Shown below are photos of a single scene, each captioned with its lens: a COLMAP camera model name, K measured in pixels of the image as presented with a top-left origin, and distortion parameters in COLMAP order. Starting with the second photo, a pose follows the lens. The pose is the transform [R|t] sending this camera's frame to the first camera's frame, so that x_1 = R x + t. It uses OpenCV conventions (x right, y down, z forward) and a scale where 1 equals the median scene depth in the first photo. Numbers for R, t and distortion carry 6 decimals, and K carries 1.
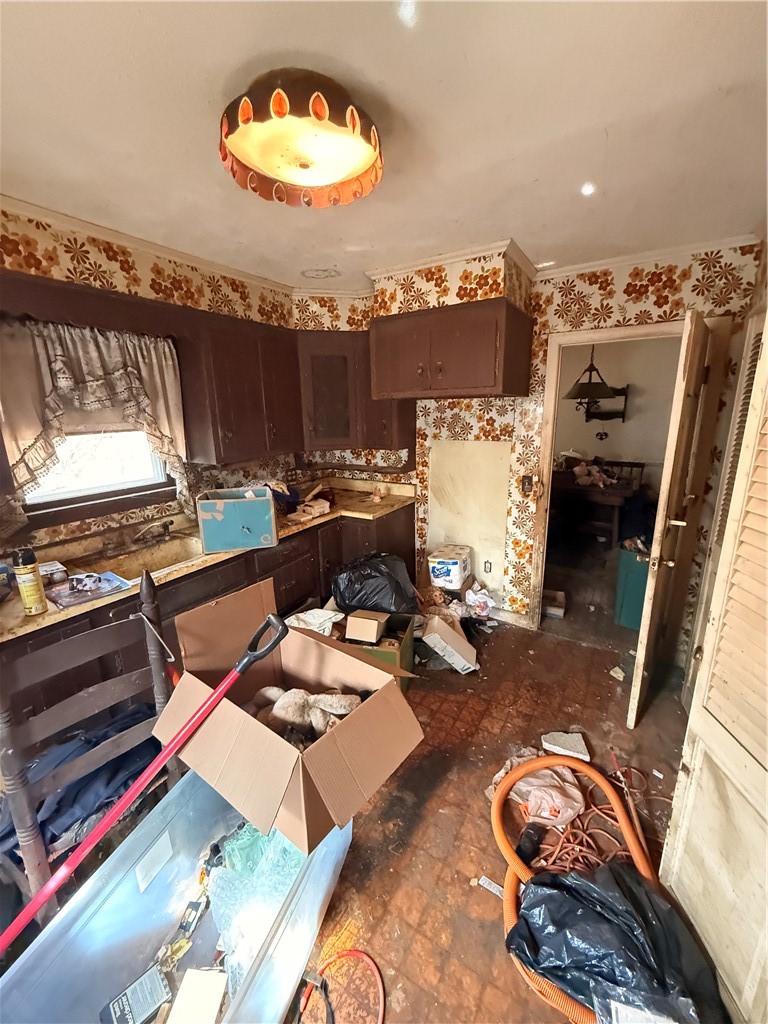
lens RADIAL K [[406.7, 0, 384.8], [0, 406.7, 508.3], [0, 0, 1]] dist [-0.000121, -0.000022]
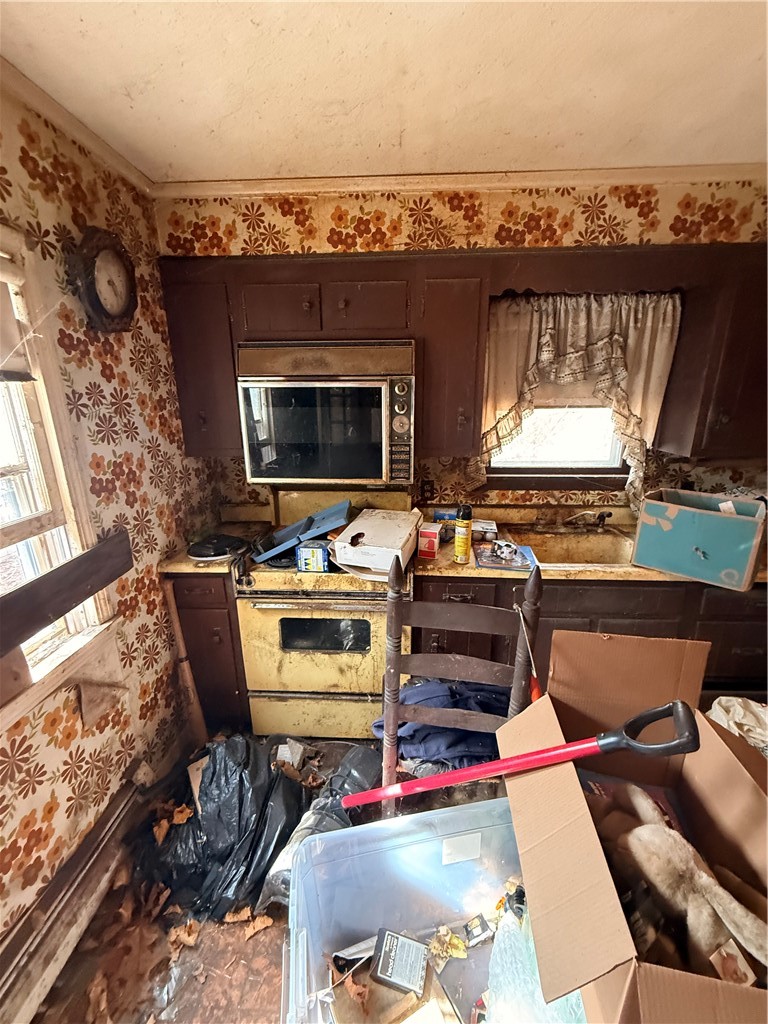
lens RADIAL K [[406.7, 0, 384.8], [0, 406.7, 508.3], [0, 0, 1]] dist [-0.000121, -0.000022]
pose [[0.476383, 0.256880, -0.840876, -0.027768], [-0.215661, 0.961292, 0.171487, -0.028909], [0.852379, 0.099651, 0.513342, 0.165728]]
